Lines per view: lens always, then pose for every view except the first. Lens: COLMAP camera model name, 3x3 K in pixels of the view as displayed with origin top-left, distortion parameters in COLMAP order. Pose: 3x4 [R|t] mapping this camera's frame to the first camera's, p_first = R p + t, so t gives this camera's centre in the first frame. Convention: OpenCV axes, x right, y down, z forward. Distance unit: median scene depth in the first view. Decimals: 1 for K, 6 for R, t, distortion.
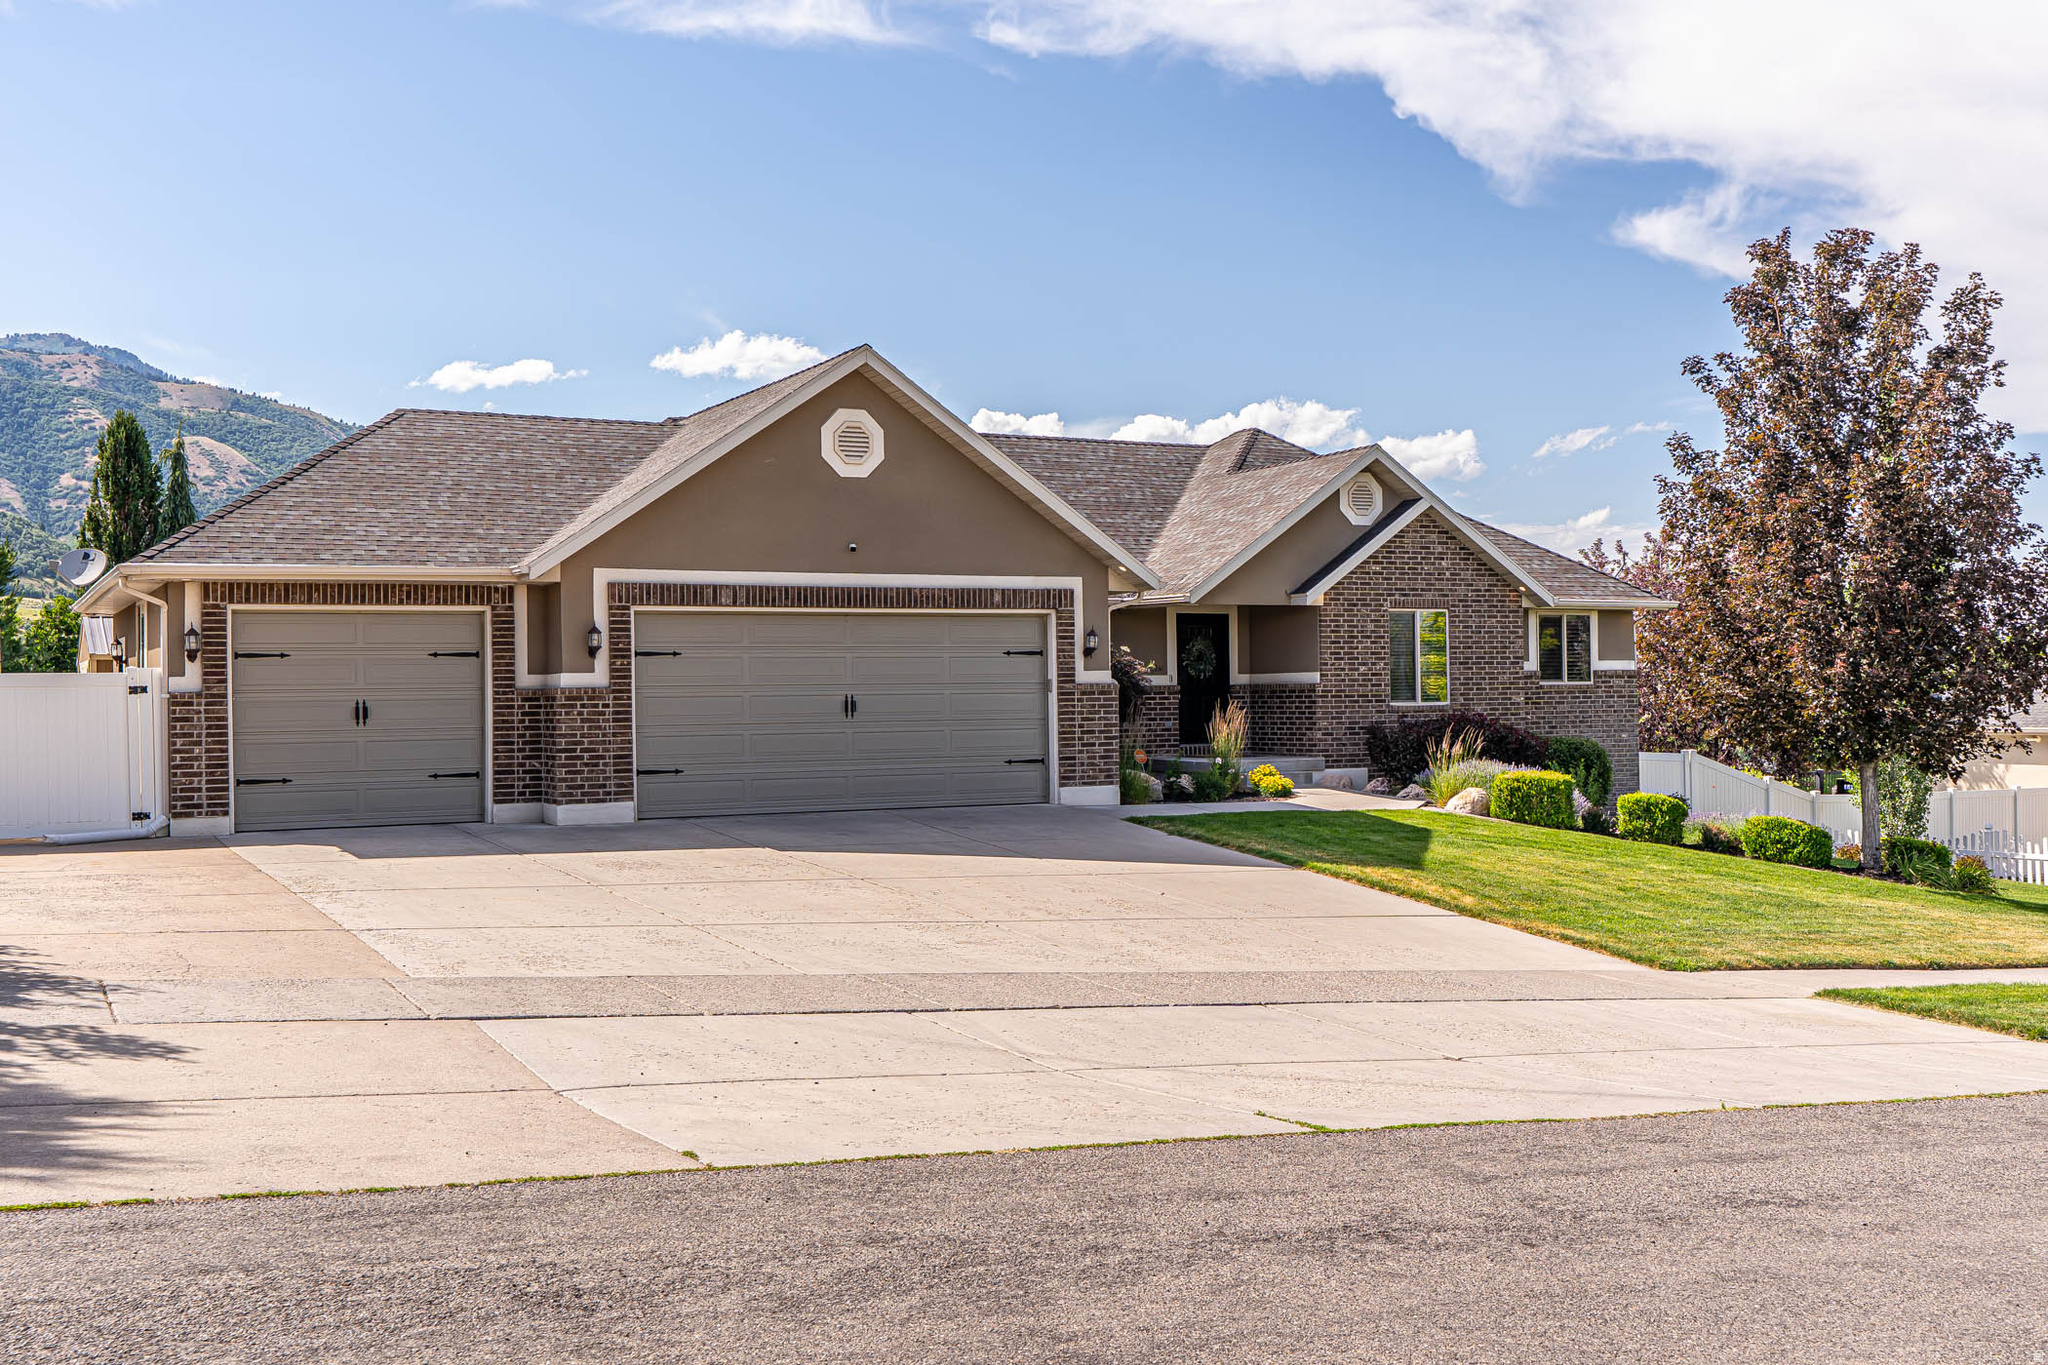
lens RADIAL K [[2033.7, 0, 1026.7], [0, 2033.7, 686.4], [0, 0, 1]] dist [0.015944, 0.000000]
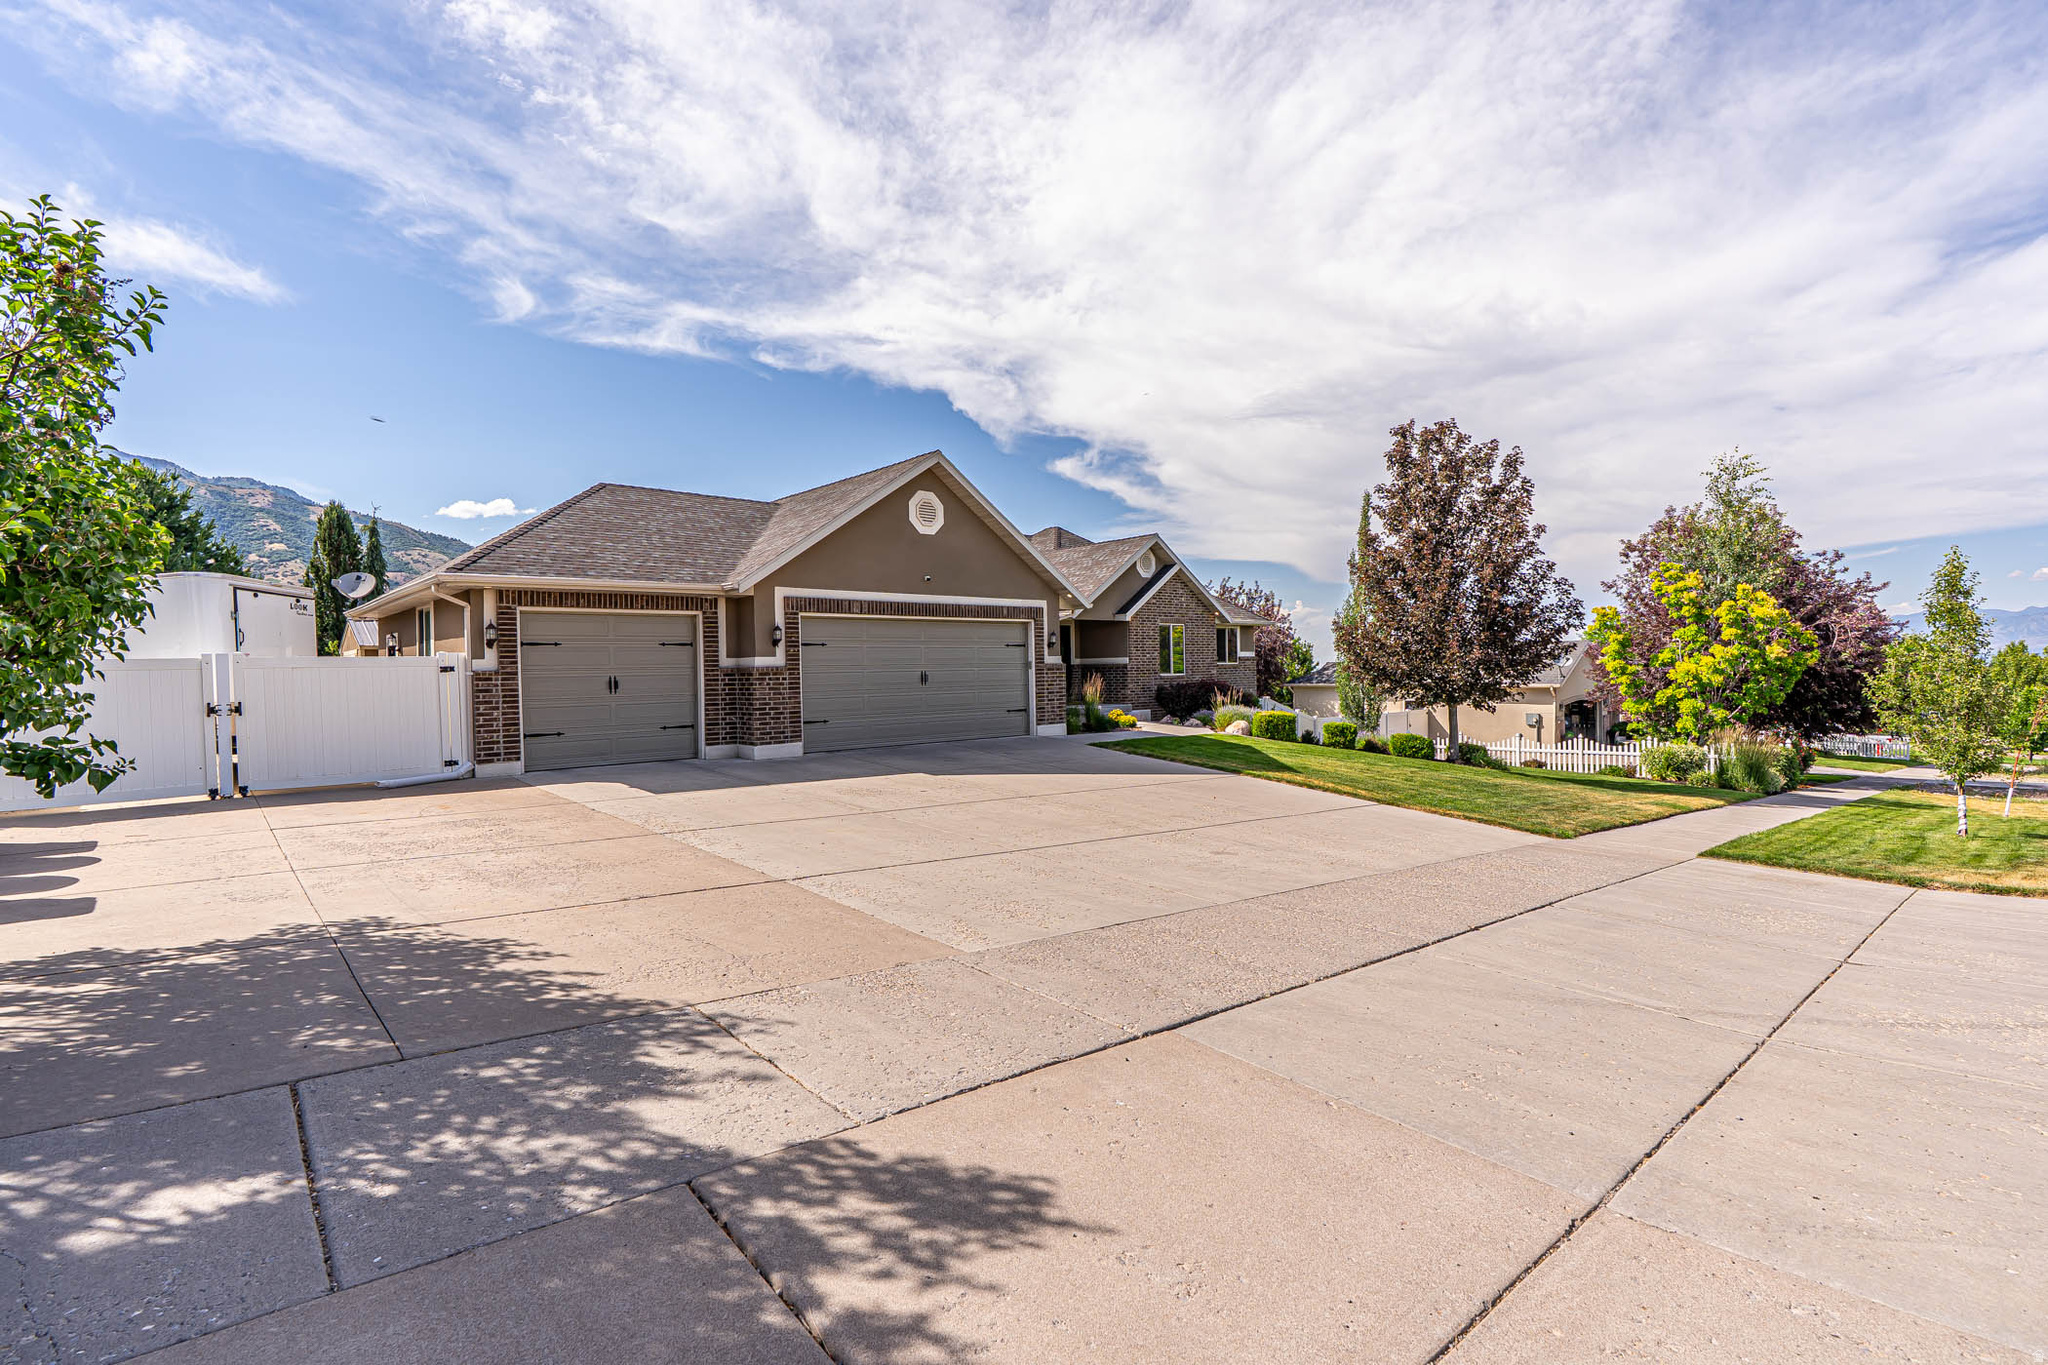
lens RADIAL K [[920.3, 0, 1021.2], [0, 920.3, 688.0], [0, 0, 1]] dist [-0.002908, -0.000812]
pose [[0.966760, -0.008914, 0.255529, -0.193018], [0.003038, 0.999722, 0.023382, 0.000920], [-0.255666, -0.021828, 0.966519, 0.273773]]
